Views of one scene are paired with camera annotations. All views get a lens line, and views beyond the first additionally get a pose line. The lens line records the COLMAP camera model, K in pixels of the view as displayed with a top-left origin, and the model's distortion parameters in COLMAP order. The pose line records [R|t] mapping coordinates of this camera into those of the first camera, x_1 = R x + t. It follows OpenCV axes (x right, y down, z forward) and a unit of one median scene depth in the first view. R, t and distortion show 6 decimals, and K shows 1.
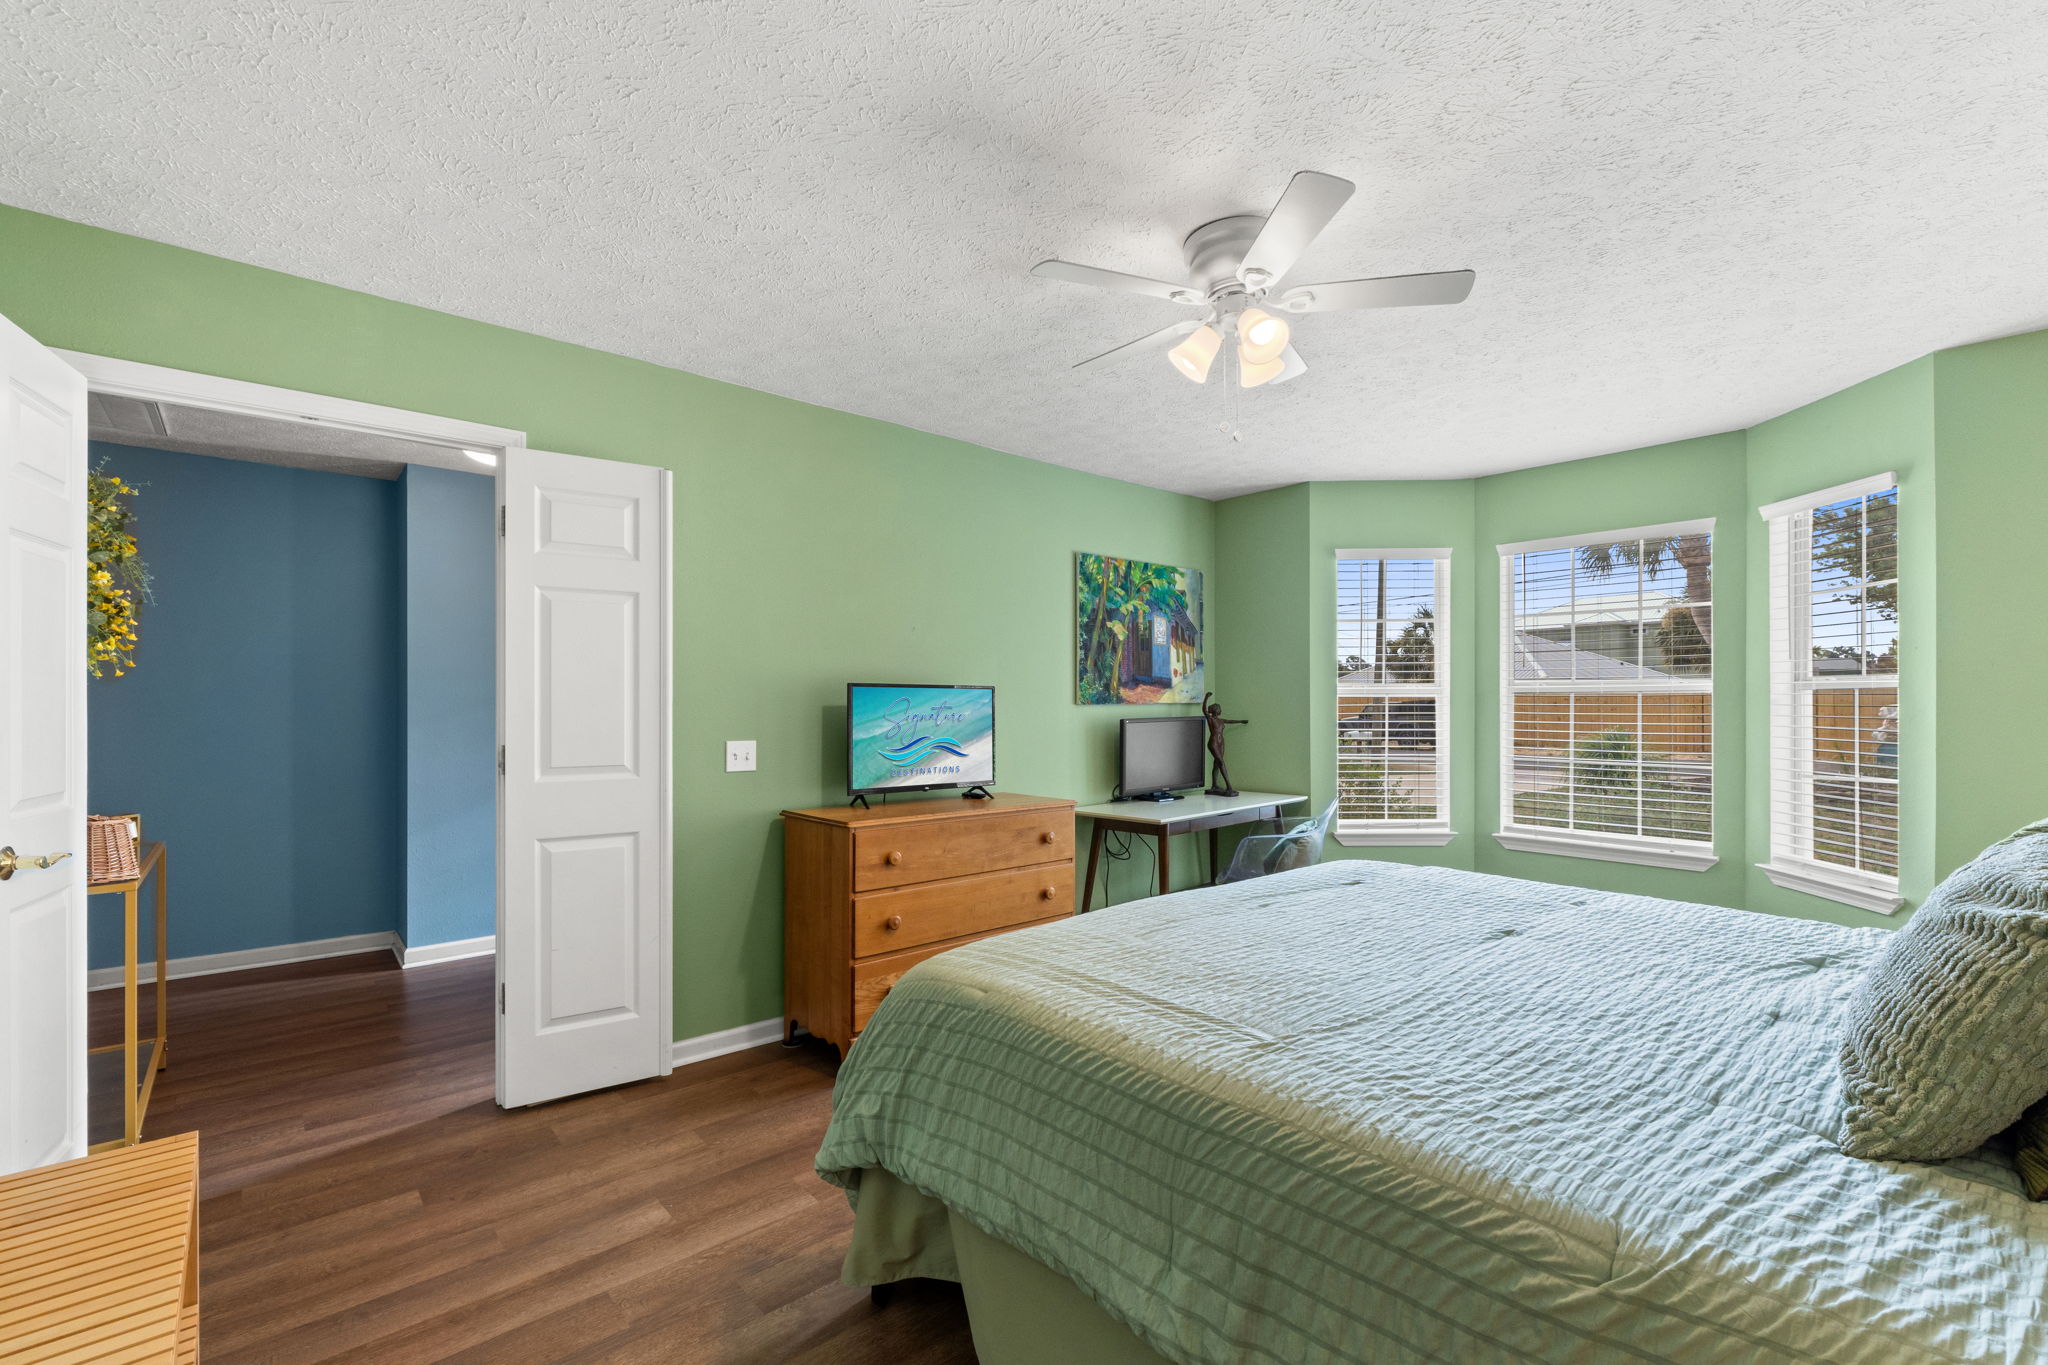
lens RADIAL K [[893.0, 0, 1024.0], [0, 893.0, 682.5], [0, 0, 1]] dist [-0.001049, -0.000155]
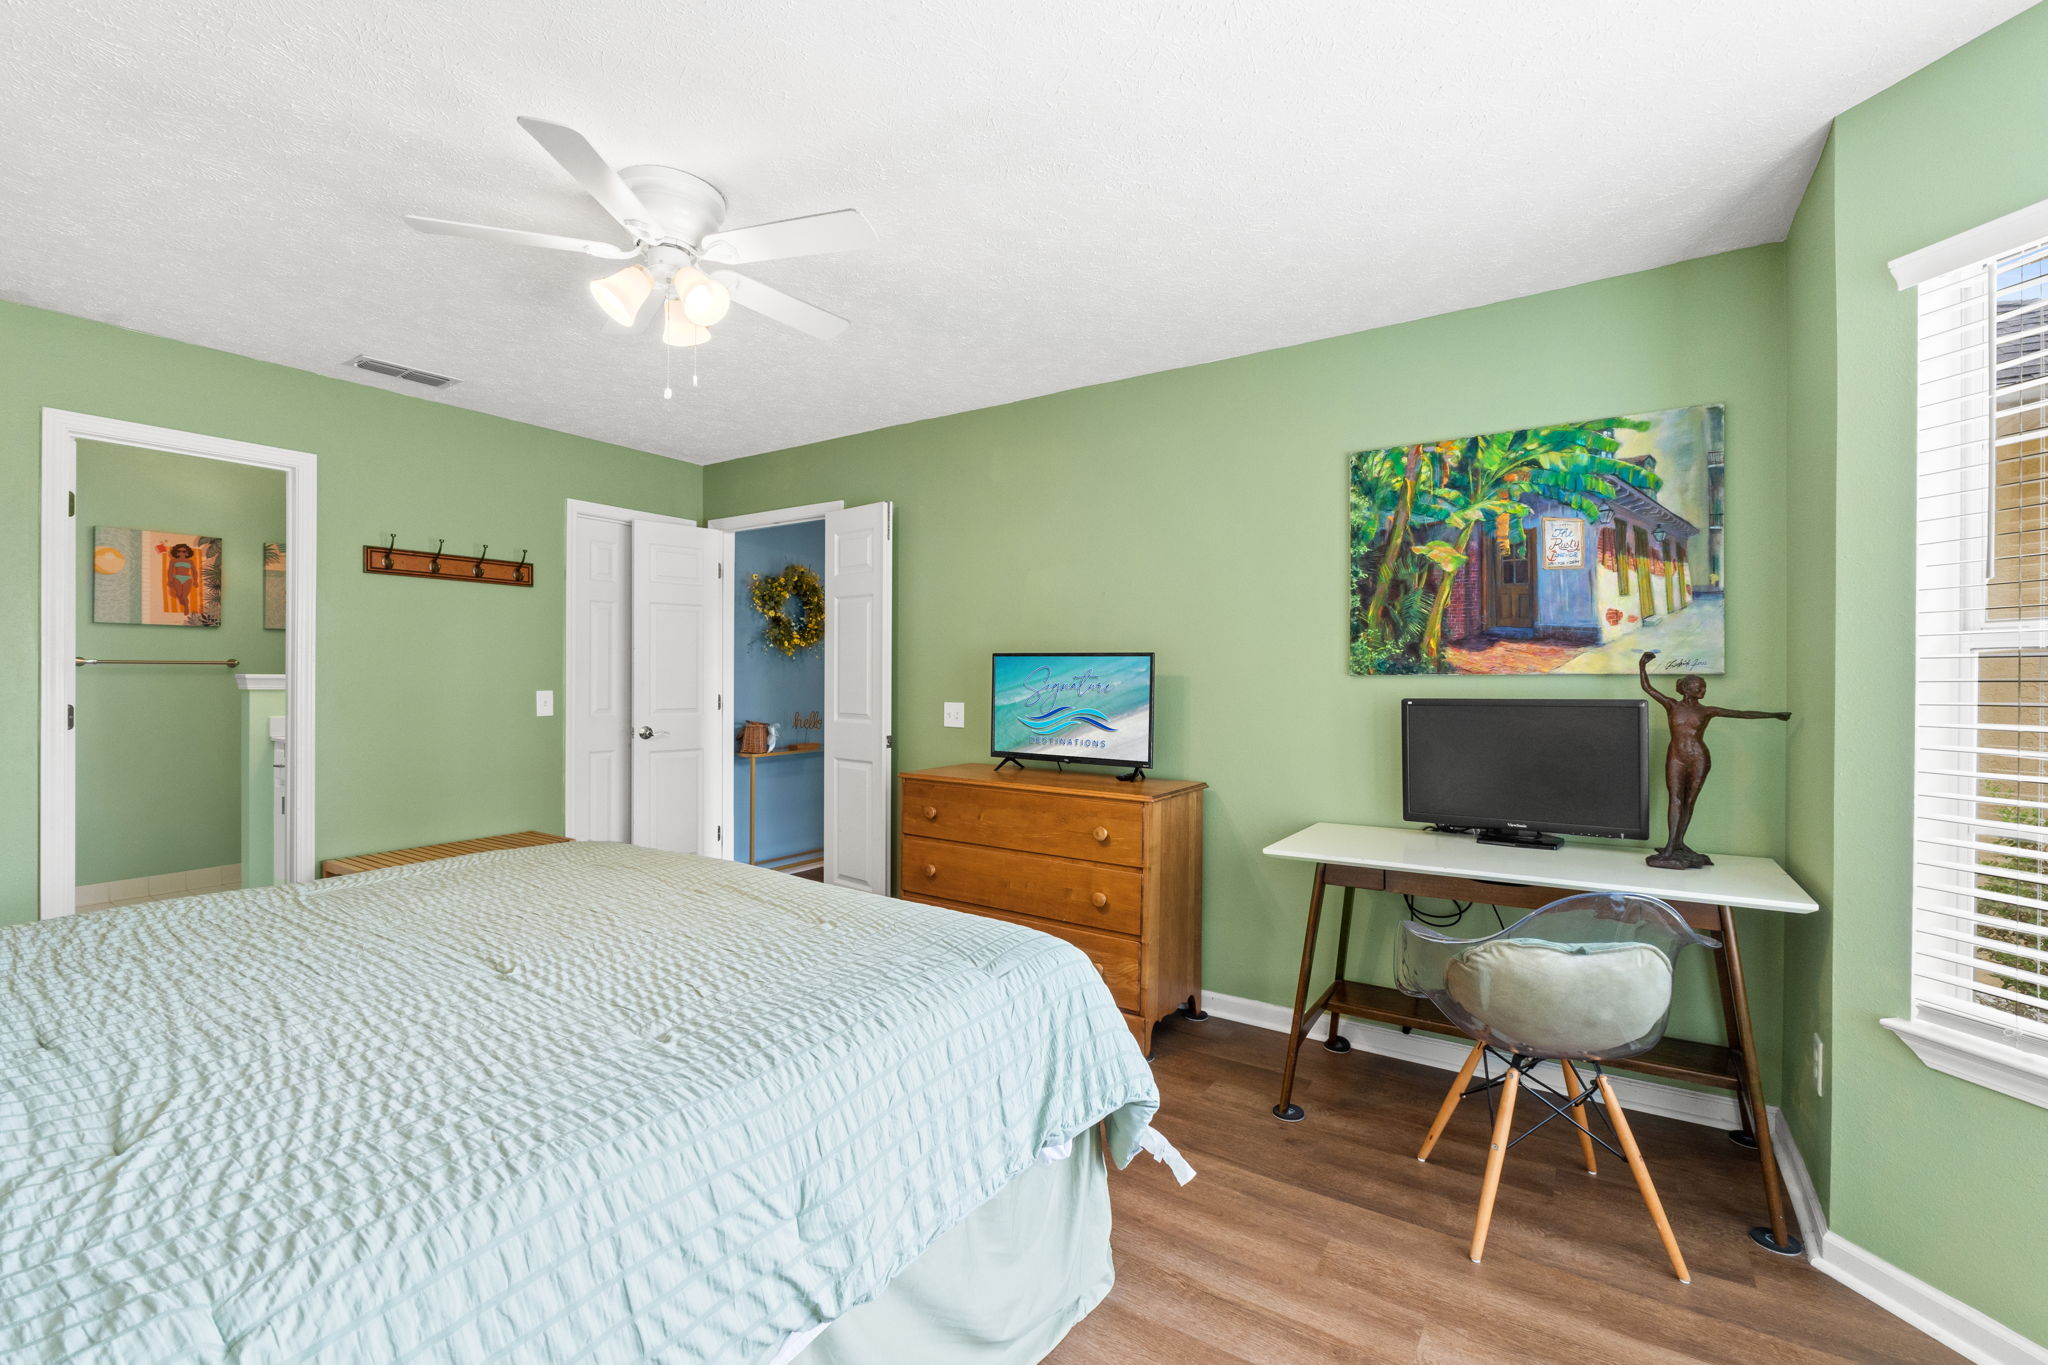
lens RADIAL K [[858.6, 0, 1024.0], [0, 858.6, 682.5], [0, 0, 1]] dist [-0.003272, -0.000153]
pose [[0.253253, 0.005302, -0.967386, 0.618464], [0.014785, 0.999847, 0.009351, 0.019793], [0.967287, -0.016671, 0.253136, 0.570967]]
